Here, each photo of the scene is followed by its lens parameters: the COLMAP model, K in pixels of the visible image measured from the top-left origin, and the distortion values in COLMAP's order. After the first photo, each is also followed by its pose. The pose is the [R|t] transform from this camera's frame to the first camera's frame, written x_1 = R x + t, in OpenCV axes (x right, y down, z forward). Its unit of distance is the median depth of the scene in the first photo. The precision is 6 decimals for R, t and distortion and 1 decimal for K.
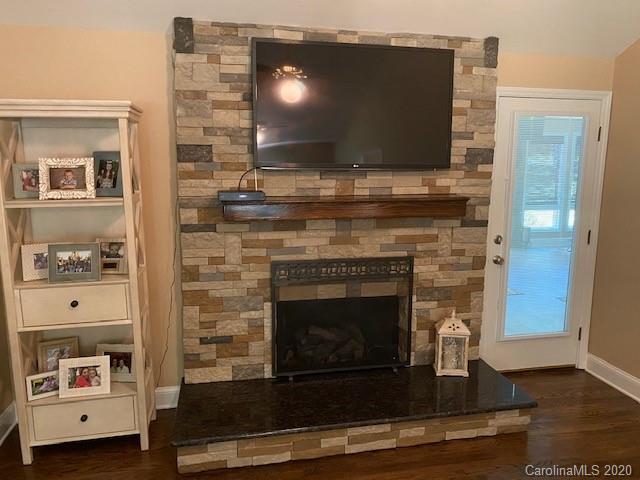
lens RADIAL K [[484.2, 0, 320.0], [0, 484.2, 240.0], [0, 0, 1]] dist [0.044841, 0.000617]
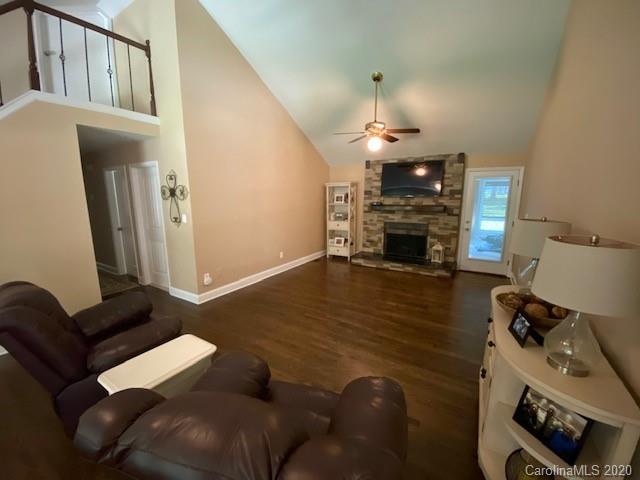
lens RADIAL K [[258.7, 0, 317.8], [0, 258.7, 239.7], [0, 0, 1]] dist [0.031150, -0.025385]
pose [[0.727211, 0.109924, -0.677555, 0.888407], [-0.104183, 0.993334, 0.049336, 0.136925], [0.678462, 0.034712, 0.733815, -0.805426]]
